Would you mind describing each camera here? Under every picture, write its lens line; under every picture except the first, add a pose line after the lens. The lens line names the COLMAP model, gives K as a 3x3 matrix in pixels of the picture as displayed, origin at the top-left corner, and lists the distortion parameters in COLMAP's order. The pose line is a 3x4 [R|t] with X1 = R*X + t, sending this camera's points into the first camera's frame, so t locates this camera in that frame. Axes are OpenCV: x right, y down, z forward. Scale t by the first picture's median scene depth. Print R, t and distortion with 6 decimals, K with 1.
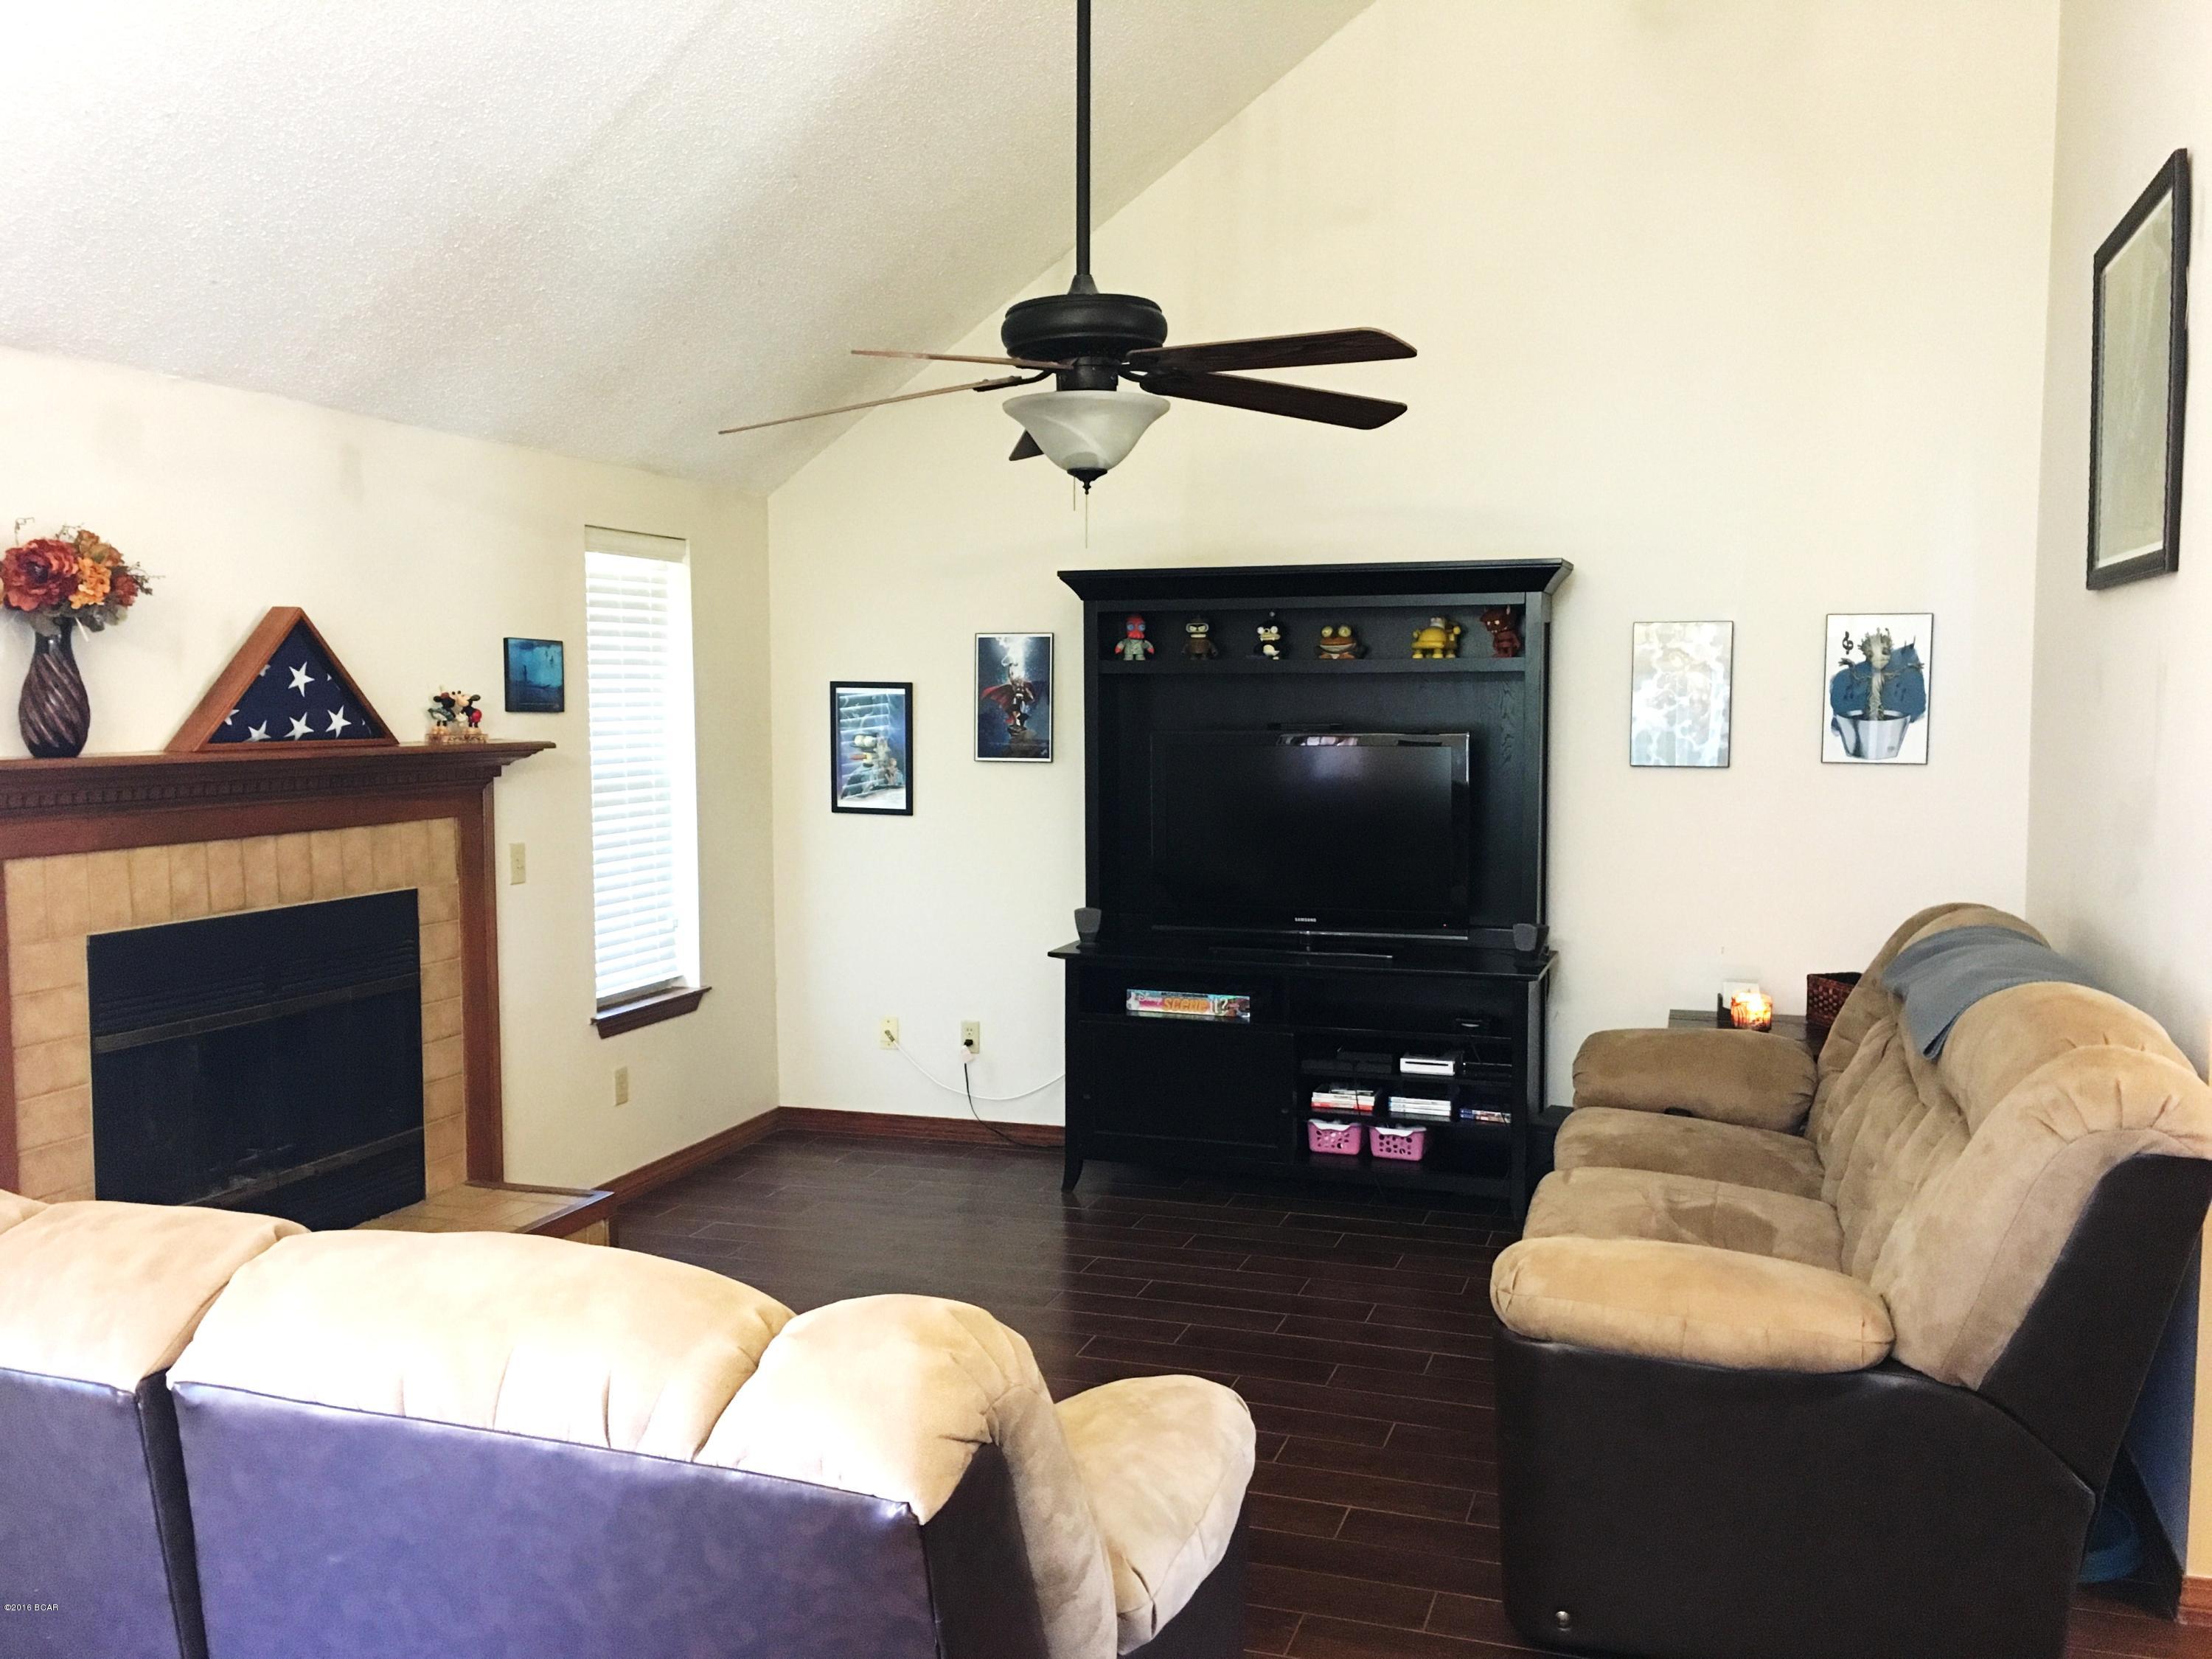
lens RADIAL K [[1881.4, 0, 1104.6], [0, 1881.4, 827.1], [0, 0, 1]] dist [0.062066, -0.077117]
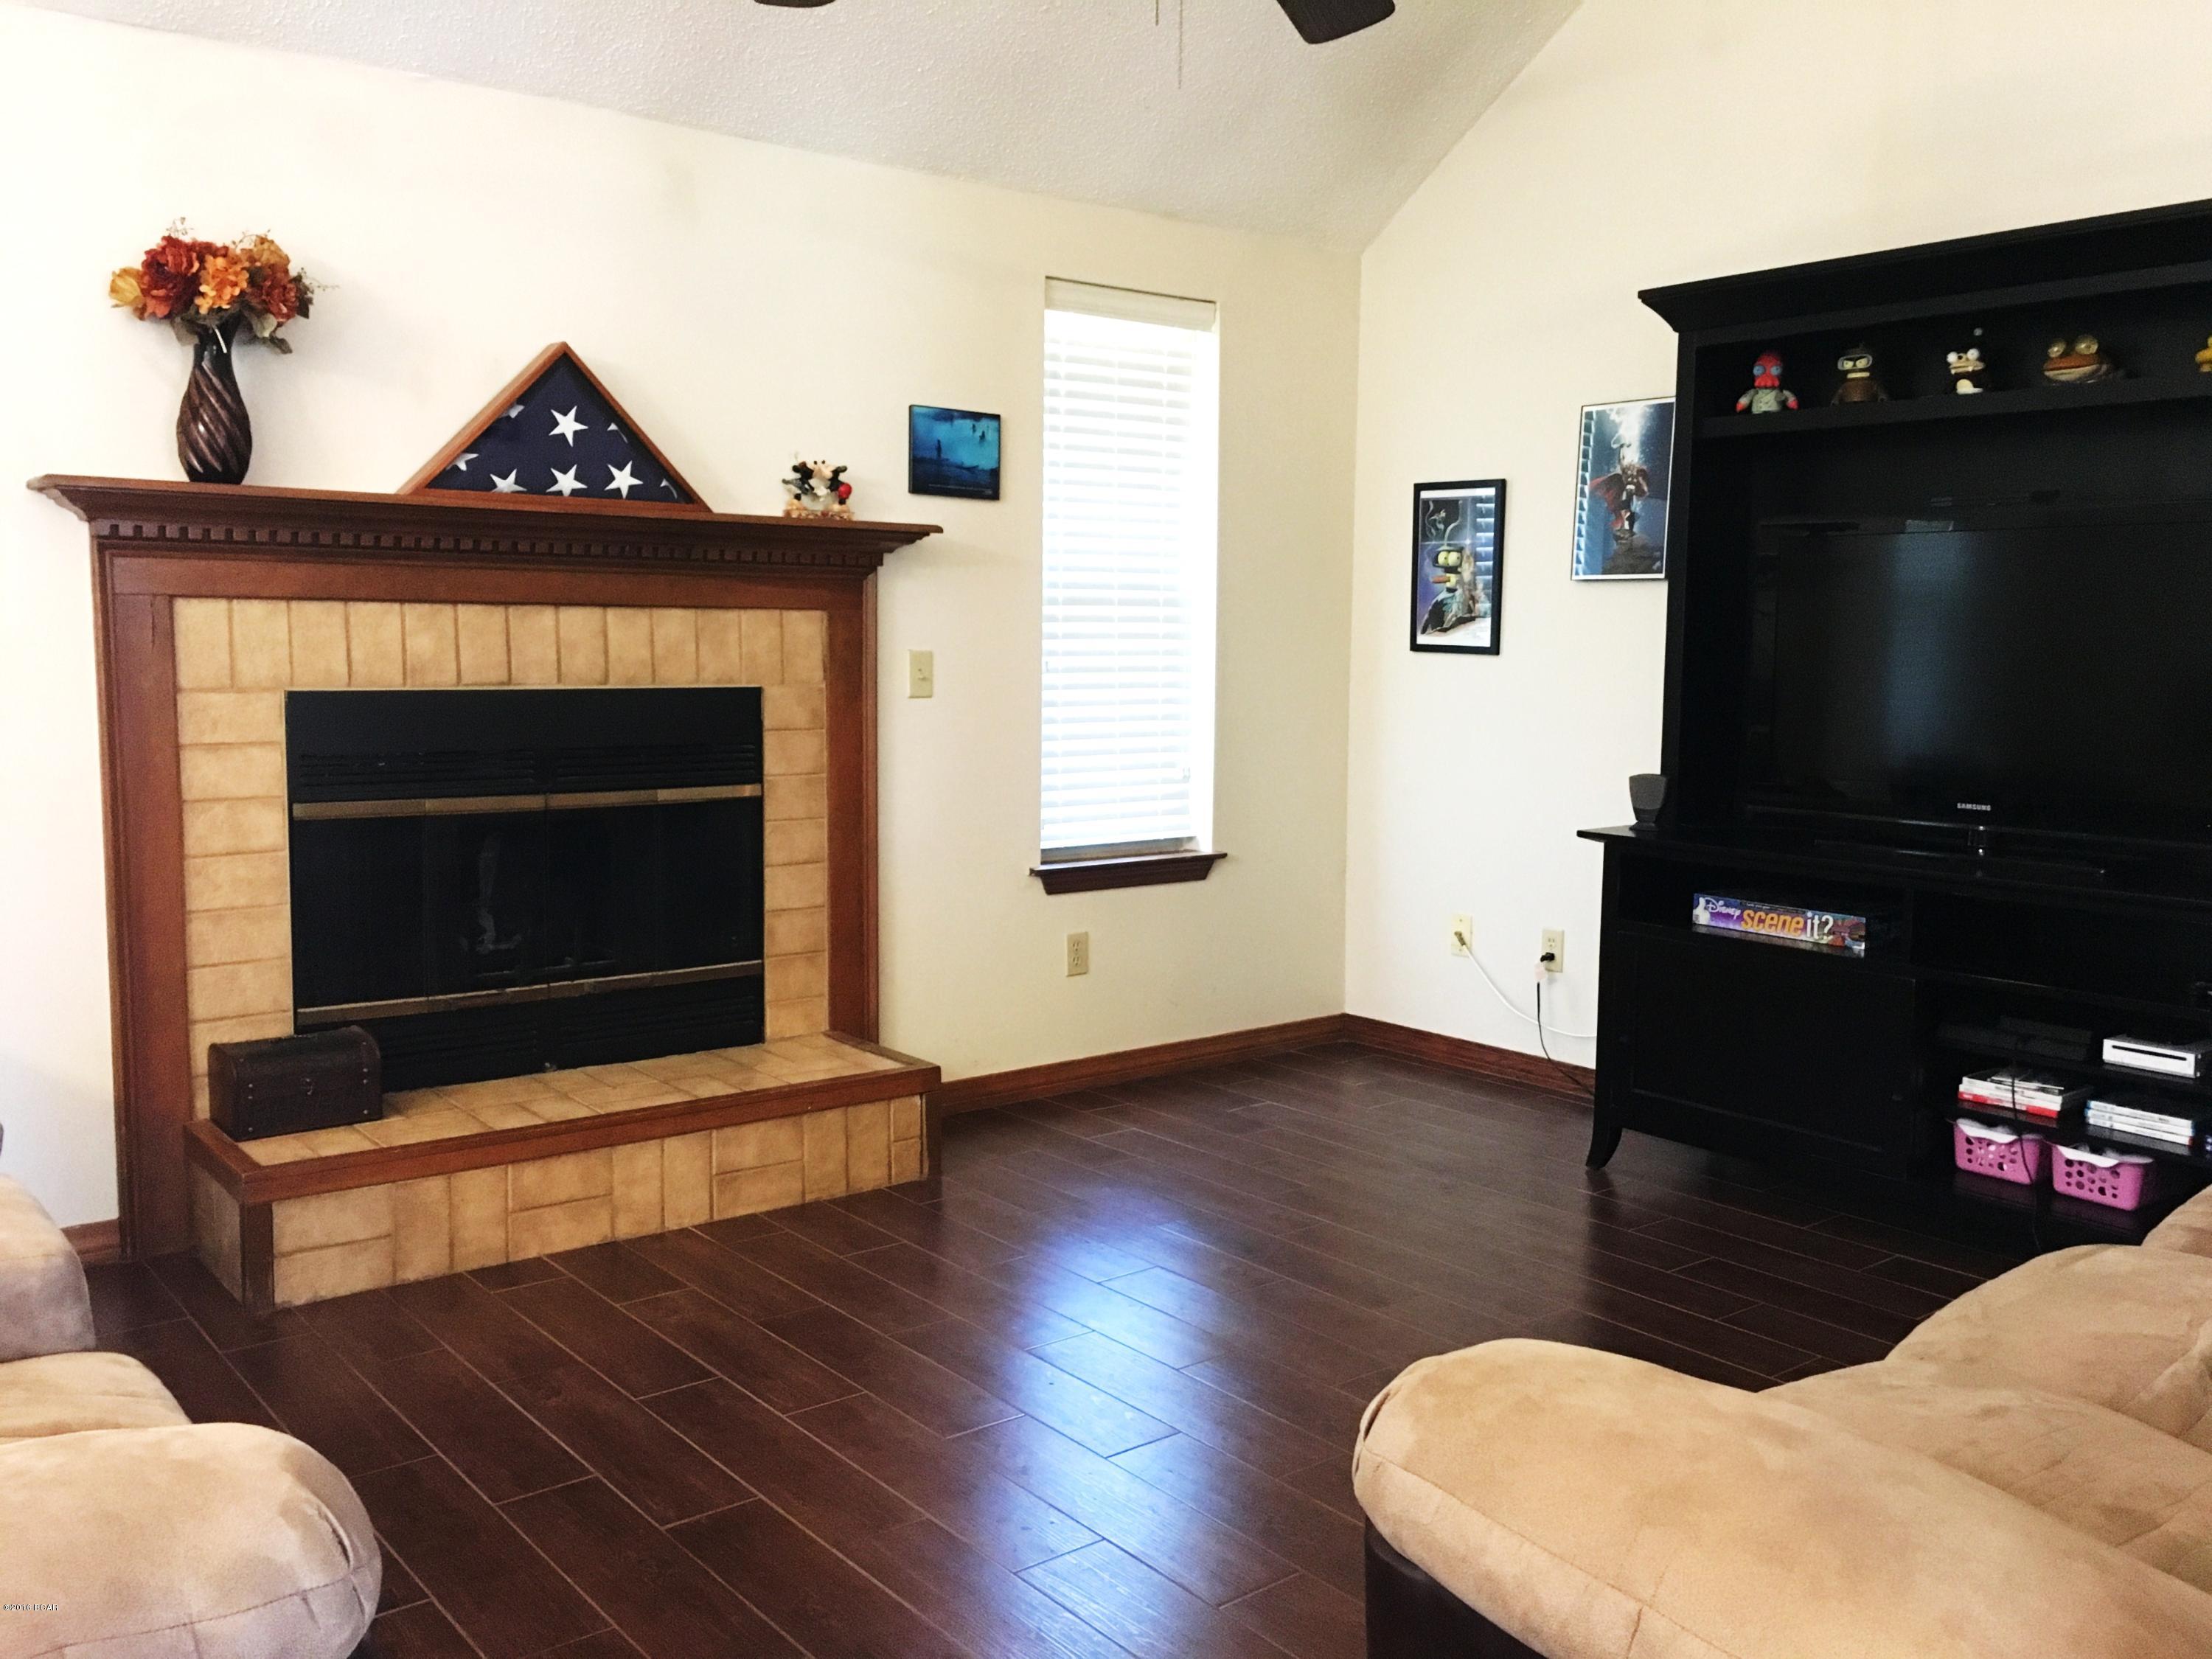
lens RADIAL K [[1881.4, 0, 1103.2], [0, 1881.4, 831.2], [0, 0, 1]] dist [0.062066, -0.077117]
pose [[0.839617, 0.068752, -0.538810, 0.208098], [-0.050872, 0.997550, 0.048013, 0.042119], [0.540791, -0.012902, 0.841058, 0.305615]]
